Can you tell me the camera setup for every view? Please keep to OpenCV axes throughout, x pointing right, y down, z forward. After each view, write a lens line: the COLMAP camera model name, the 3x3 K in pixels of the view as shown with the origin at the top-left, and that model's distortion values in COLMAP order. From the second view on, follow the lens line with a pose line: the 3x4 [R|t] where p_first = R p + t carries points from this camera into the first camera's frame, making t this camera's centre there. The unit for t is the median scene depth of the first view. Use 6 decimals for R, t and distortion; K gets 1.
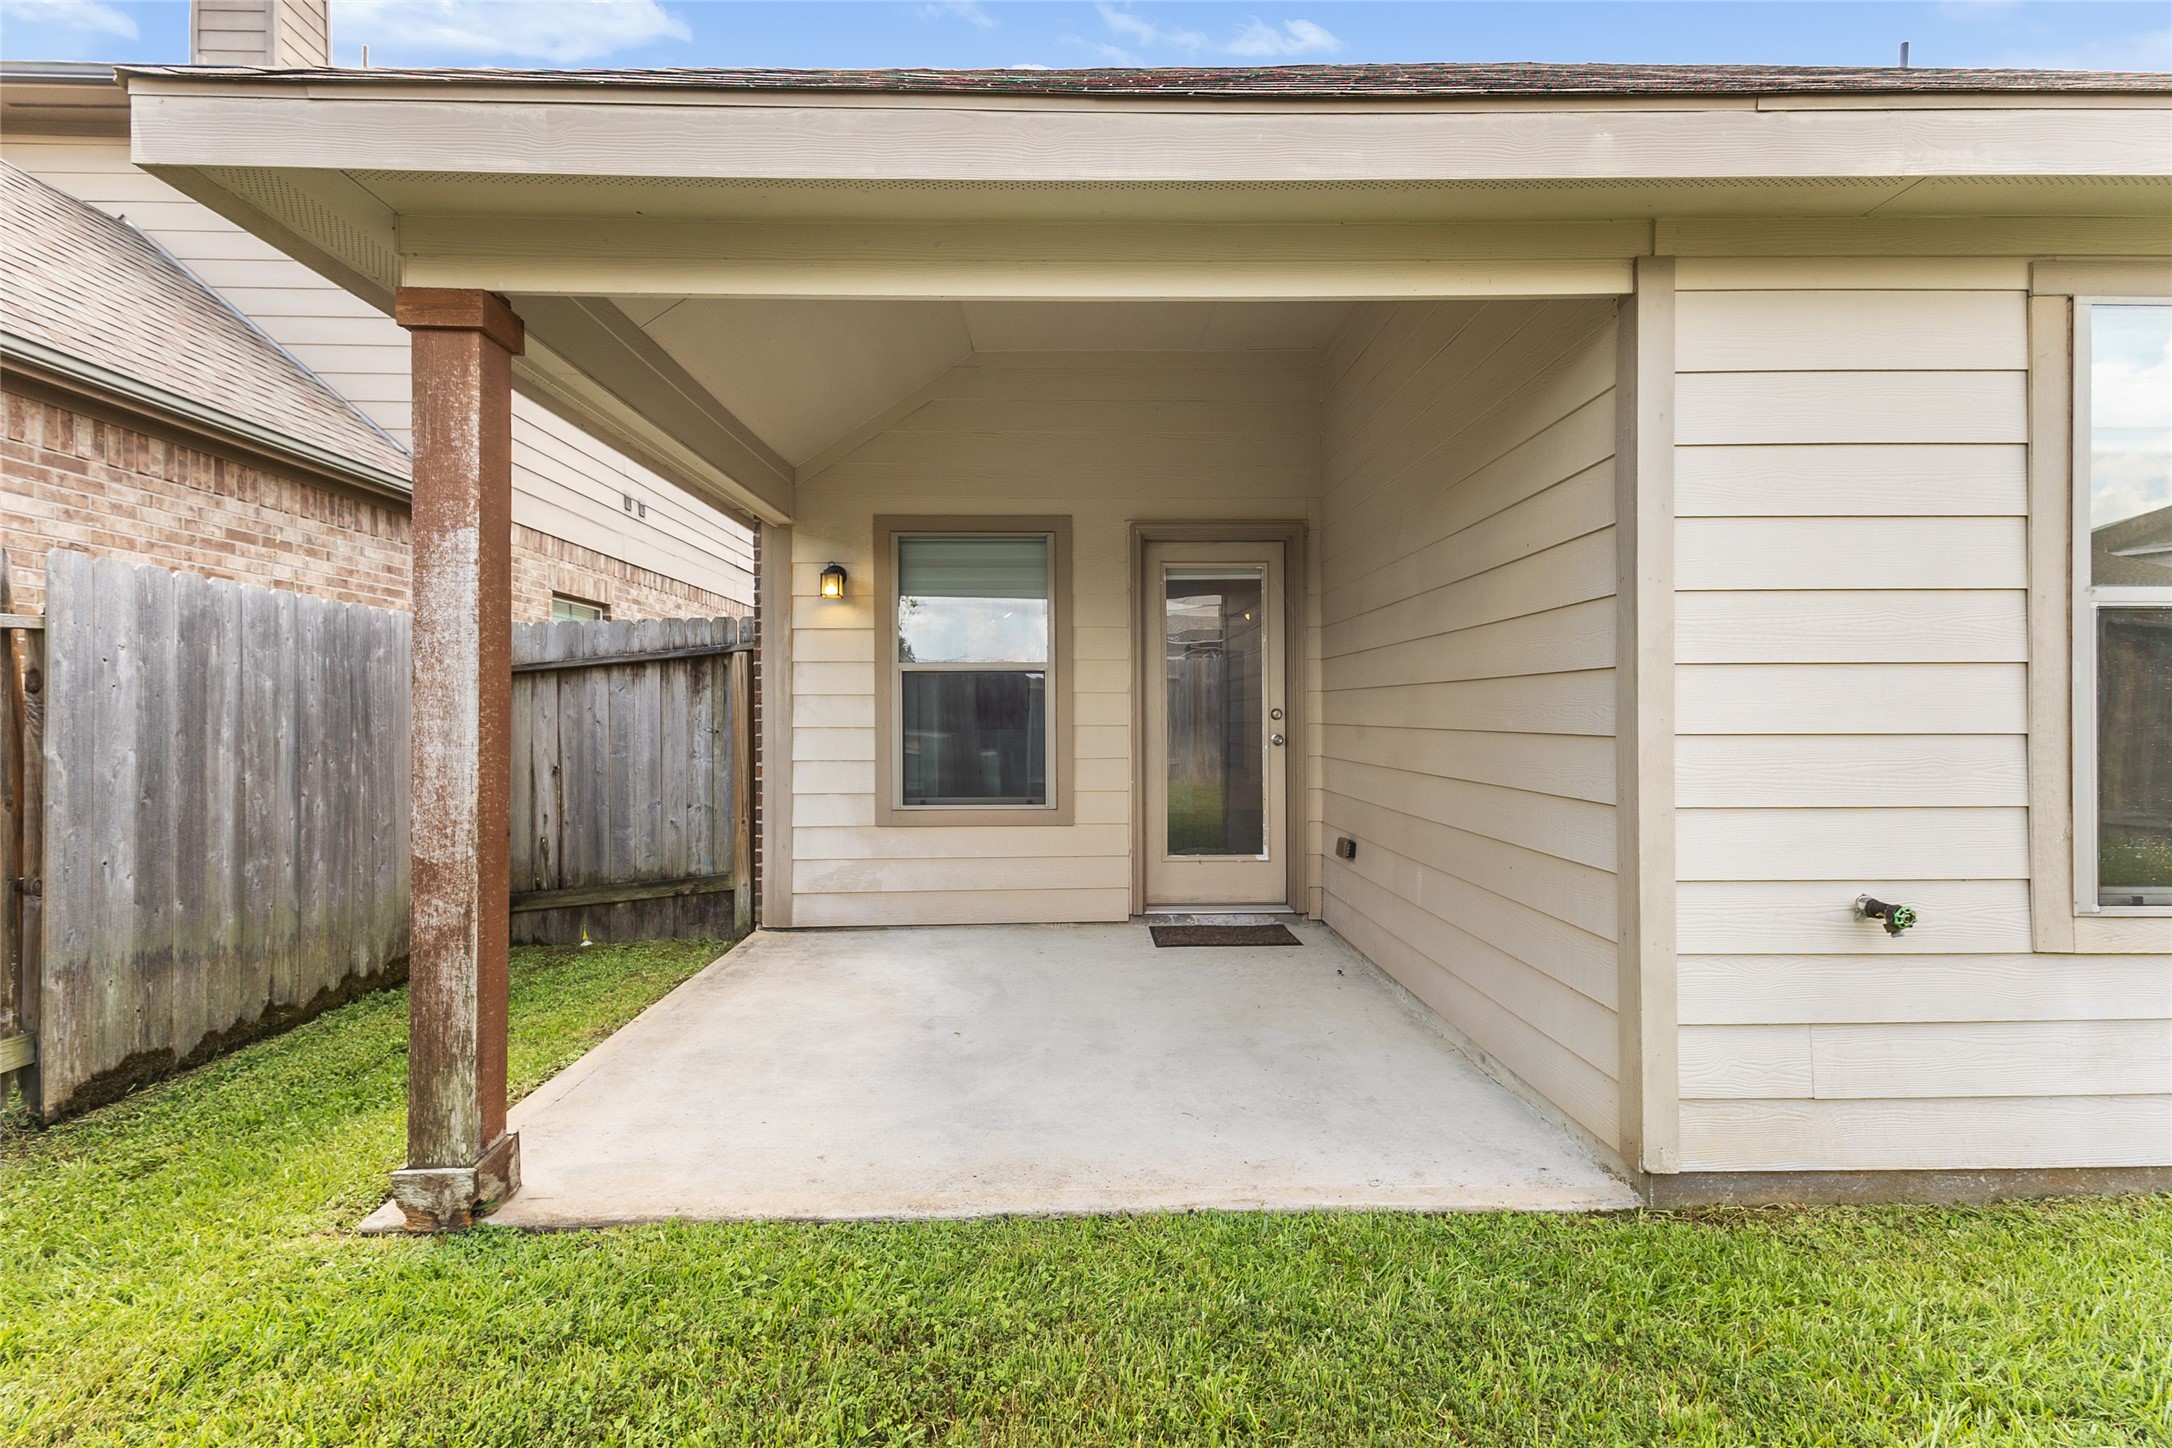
lens RADIAL K [[994.7, 0, 1085.2], [0, 994.7, 716.8], [0, 0, 1]] dist [0.024539, -0.001902]
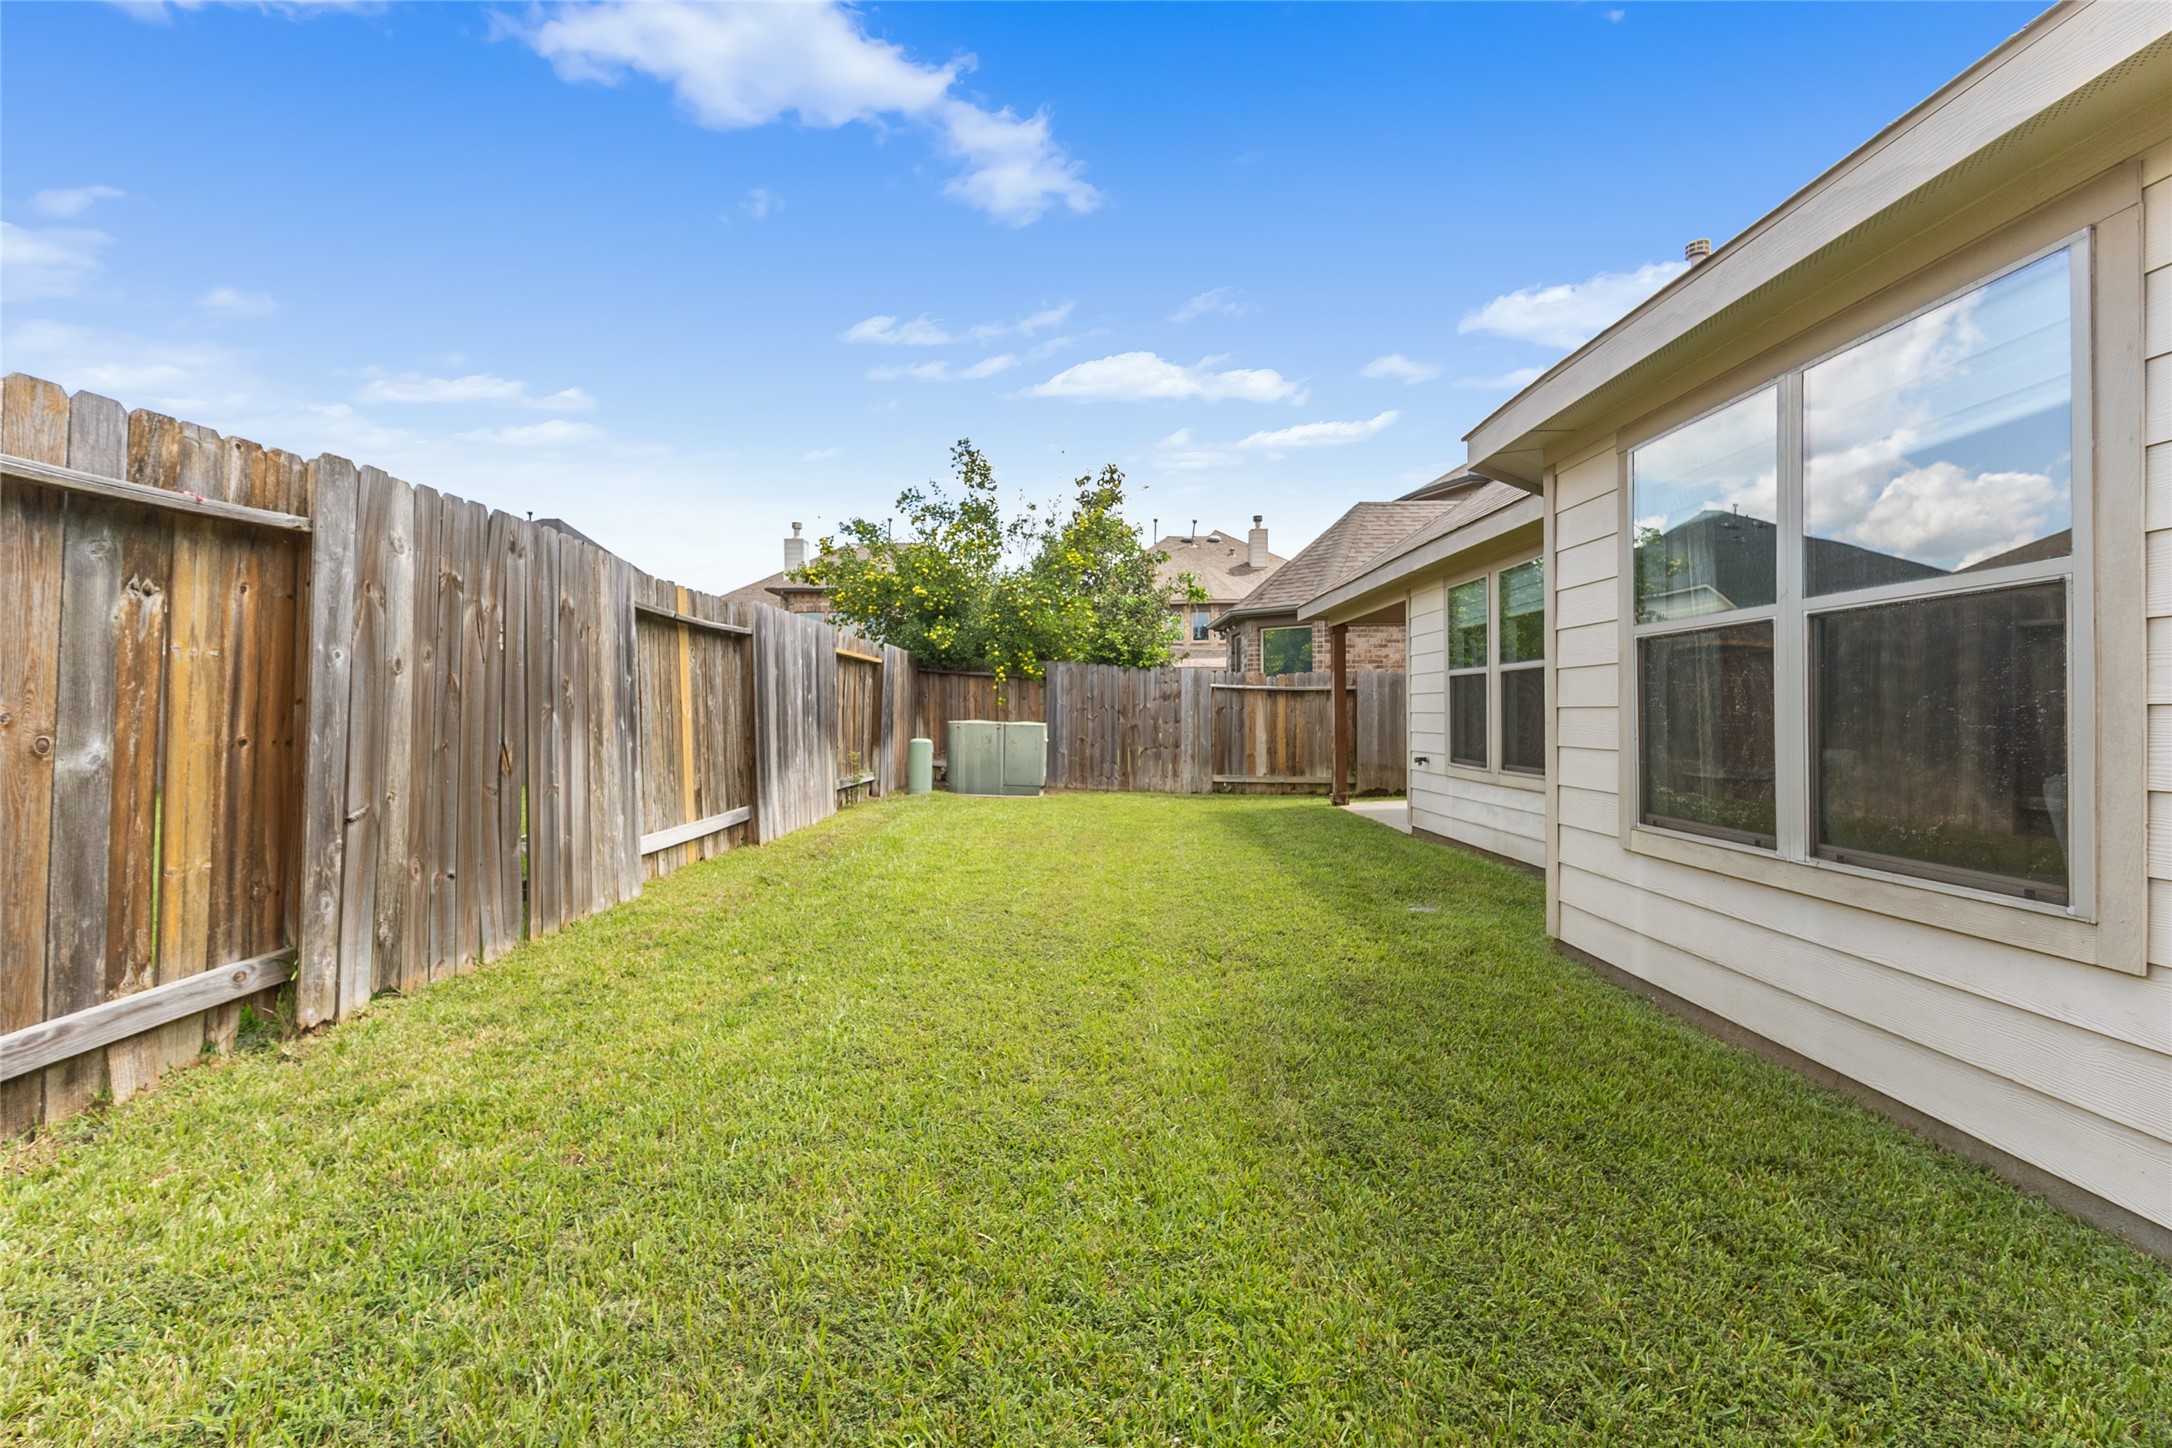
lens RADIAL K [[994.7, 0, 1085.8], [0, 994.7, 713.3], [0, 0, 1]] dist [0.024539, -0.001902]
pose [[-0.025362, 0.004840, -0.999667, 4.243193], [0.003606, 0.999982, 0.004750, -0.001198], [0.999672, -0.003484, -0.025379, -0.120780]]
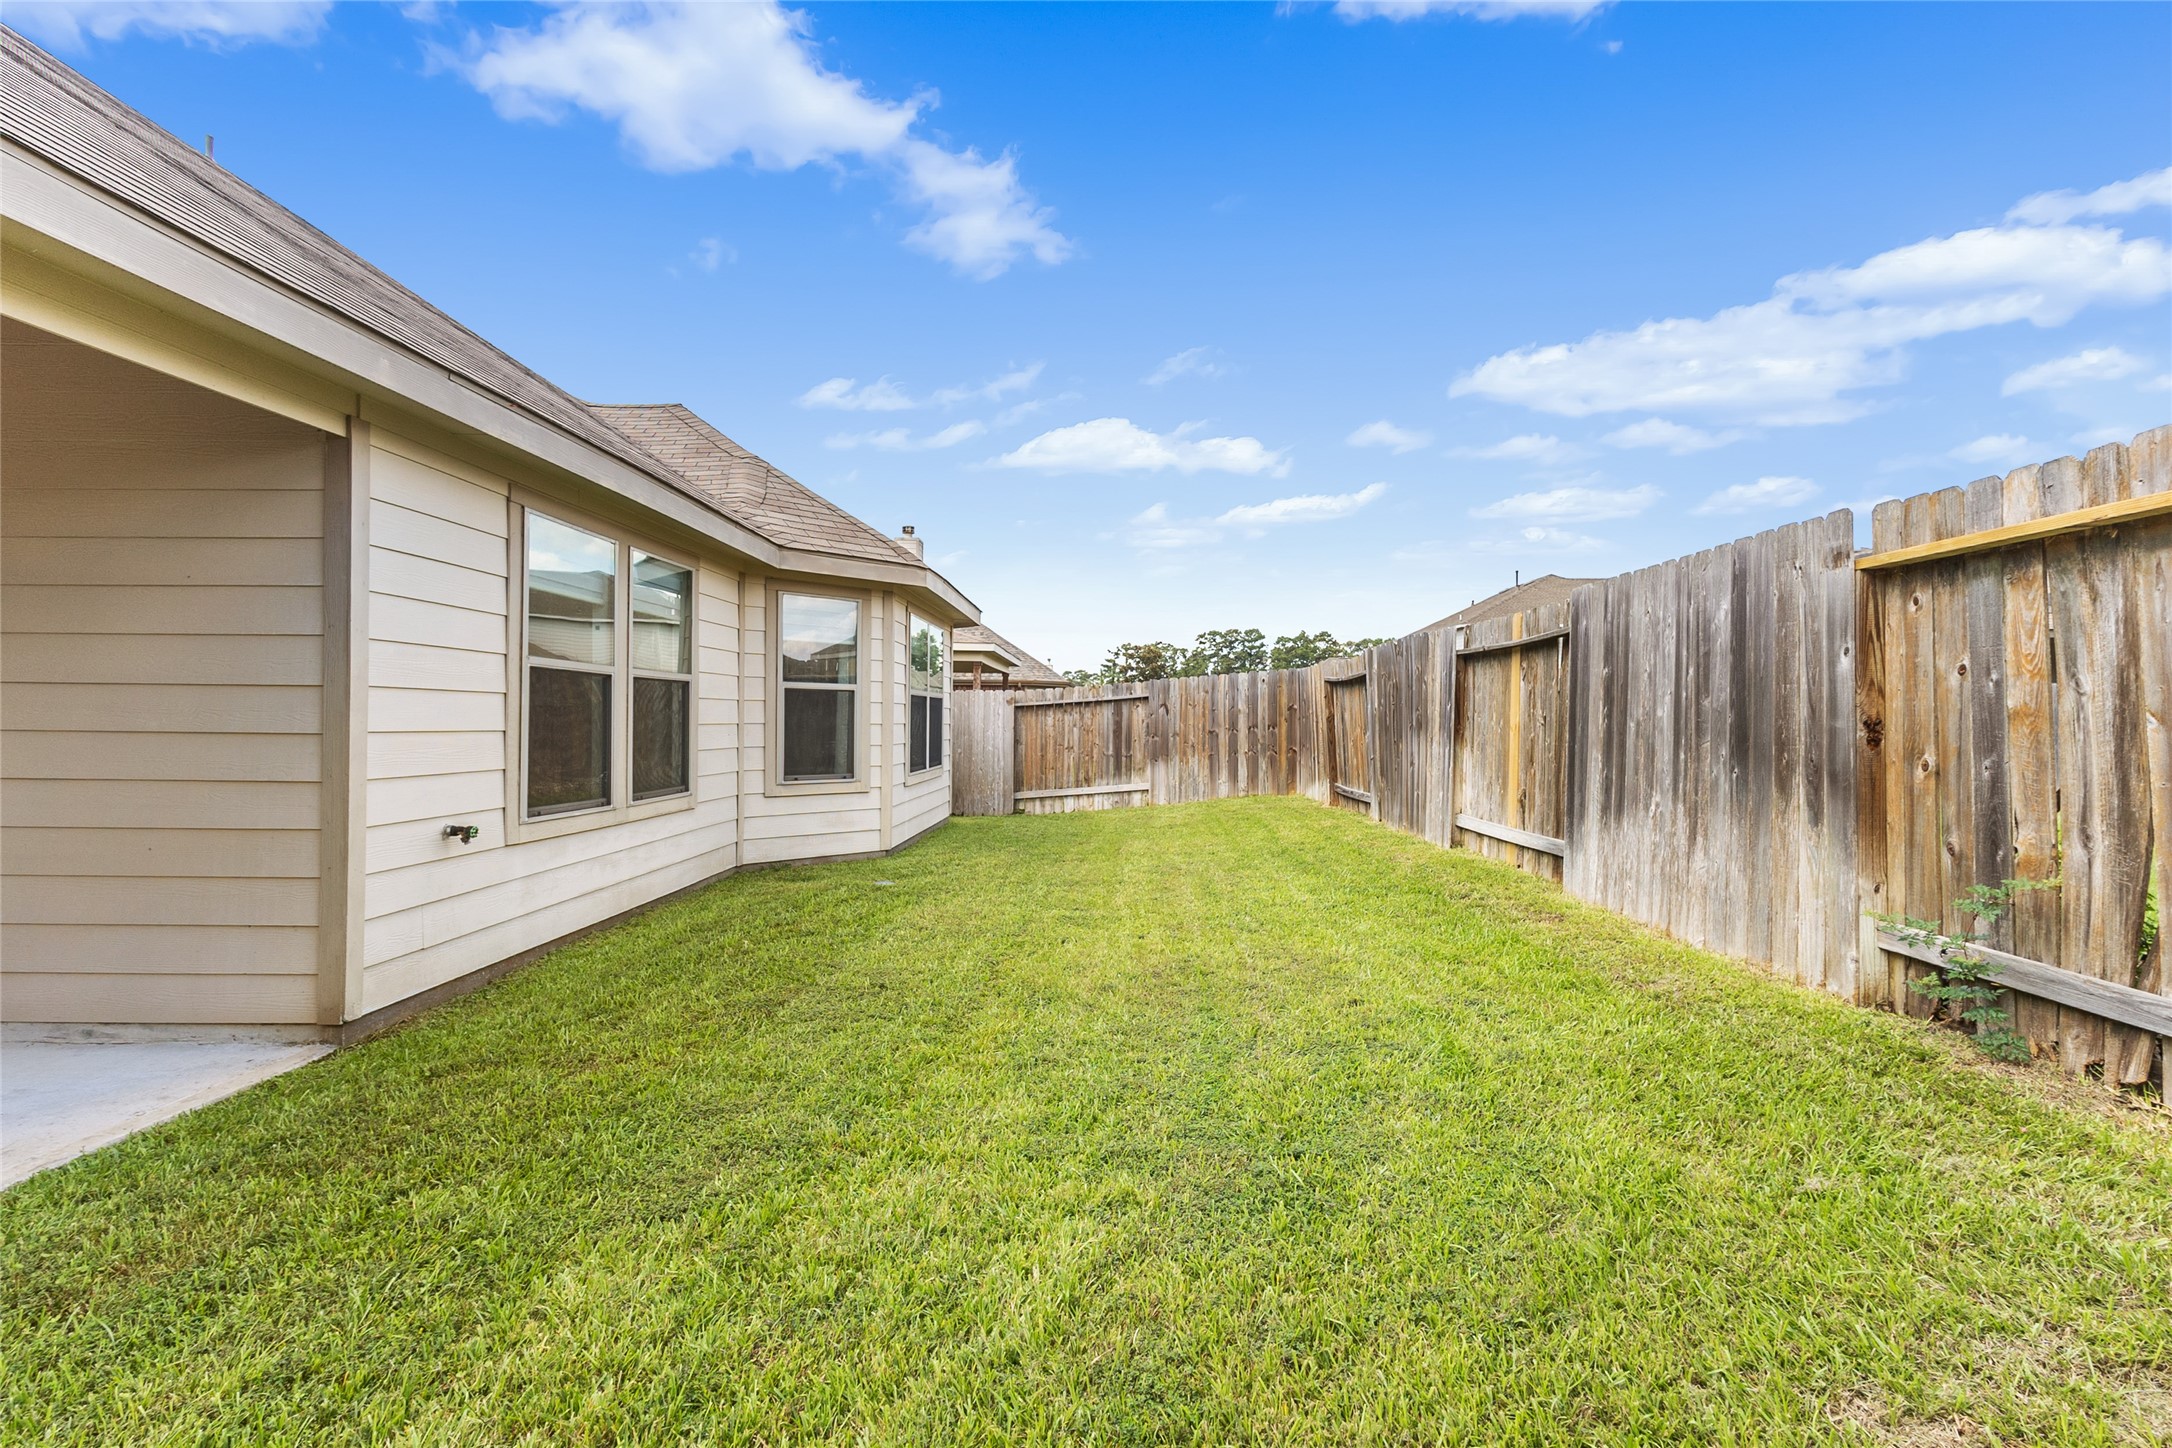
lens RADIAL K [[994.7, 0, 1087.1], [0, 994.7, 719.2], [0, 0, 1]] dist [0.024539, -0.001902]
pose [[0.052154, 0.005687, 0.998623, -0.890512], [-0.010893, 0.999928, -0.005125, -0.006537], [-0.998580, -0.010610, 0.052212, -0.183978]]
